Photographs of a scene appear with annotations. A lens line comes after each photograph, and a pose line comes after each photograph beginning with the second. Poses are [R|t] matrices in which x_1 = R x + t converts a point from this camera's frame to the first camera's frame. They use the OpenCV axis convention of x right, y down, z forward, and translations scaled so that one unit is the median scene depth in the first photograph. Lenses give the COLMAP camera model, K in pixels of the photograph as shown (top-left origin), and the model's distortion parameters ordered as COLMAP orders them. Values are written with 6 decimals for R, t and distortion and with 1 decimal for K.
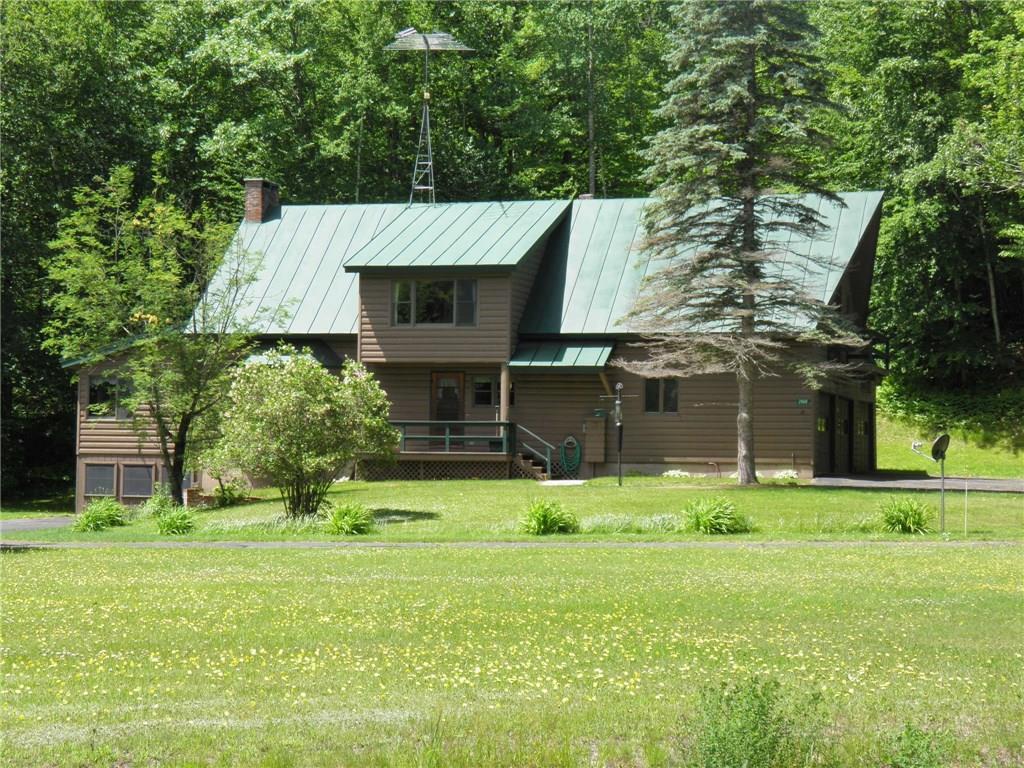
lens RADIAL K [[2177.5, 0, 511.9], [0, 2177.5, 384.4], [0, 0, 1]] dist [-0.038202, 0.000000]
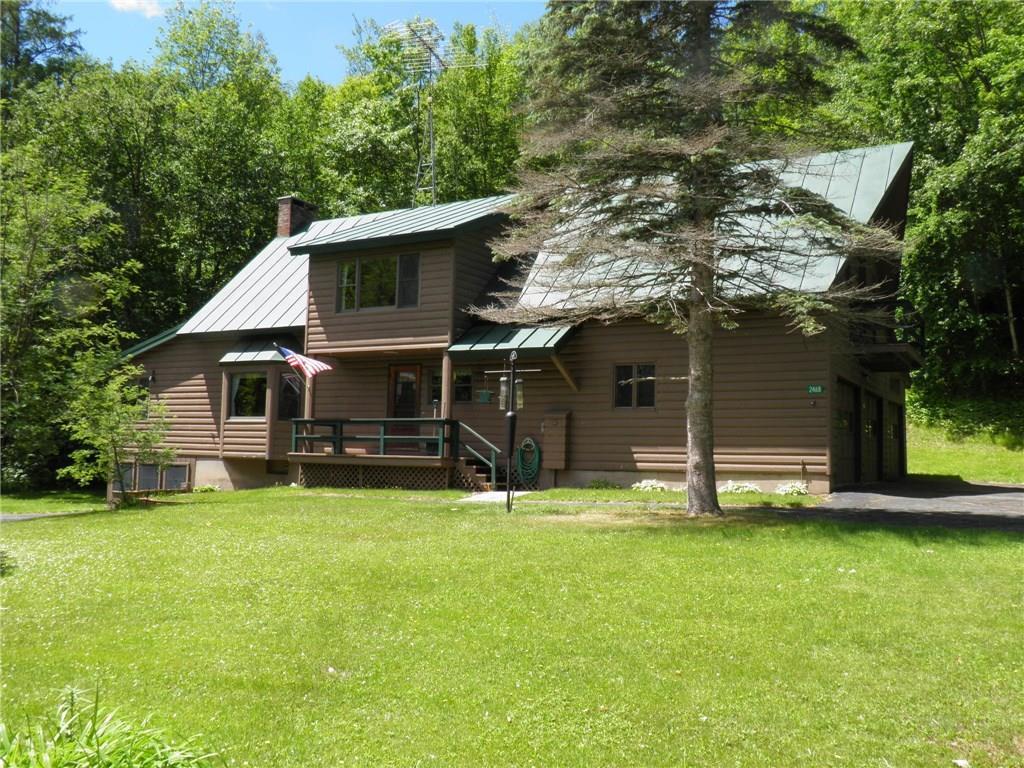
lens RADIAL K [[986.6, 0, 511.9], [0, 986.6, 386.1], [0, 0, 1]] dist [-0.117297, 0.000000]
pose [[0.979247, -0.009581, -0.202442, 0.096172], [0.001701, 0.999235, -0.039065, 0.018966], [0.202662, 0.037911, 0.978515, 0.628705]]
